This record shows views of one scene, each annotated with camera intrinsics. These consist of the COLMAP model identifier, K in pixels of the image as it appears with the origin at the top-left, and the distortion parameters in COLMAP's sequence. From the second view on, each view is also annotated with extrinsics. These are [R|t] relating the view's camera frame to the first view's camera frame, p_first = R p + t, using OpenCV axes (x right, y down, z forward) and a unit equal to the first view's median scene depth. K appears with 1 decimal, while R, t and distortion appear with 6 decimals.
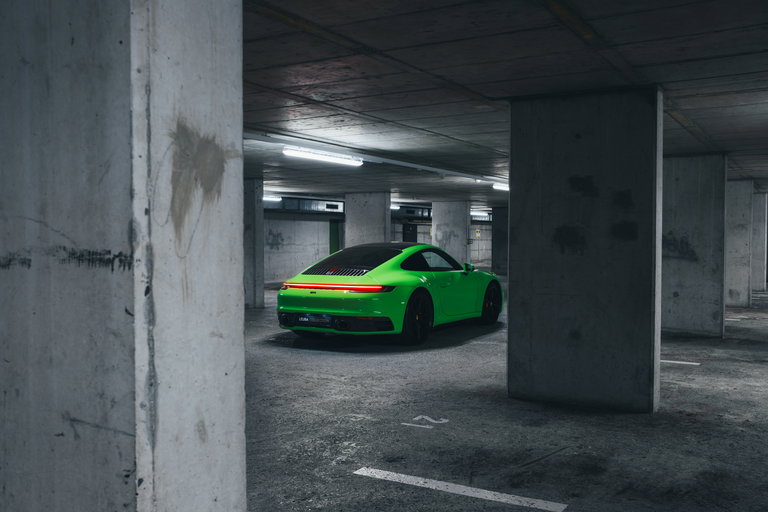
lens RADIAL K [[726.3, 0, 388.2], [0, 726.3, 256.2], [0, 0, 1]] dist [0.010858, 0.000000]
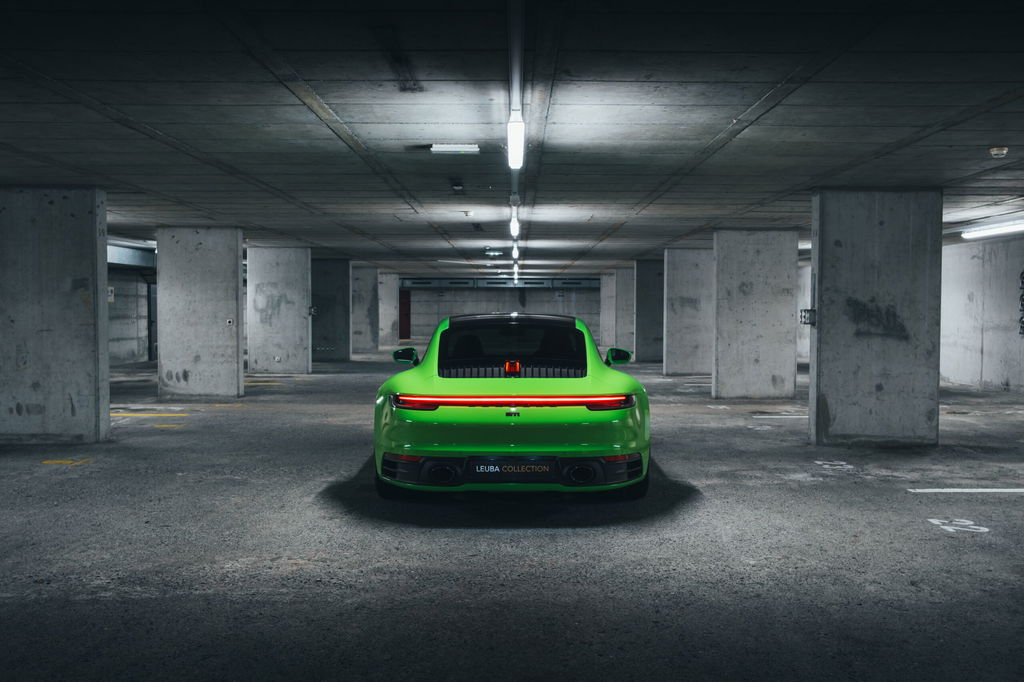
lens RADIAL K [[968.4, 0, 503.6], [0, 968.4, 342.7], [0, 0, 1]] dist [0.010858, 0.000000]
pose [[0.866361, -0.016037, 0.499161, -0.386094], [0.009556, 0.999834, 0.015537, -0.008633], [-0.499327, -0.008691, 0.866370, 0.374150]]
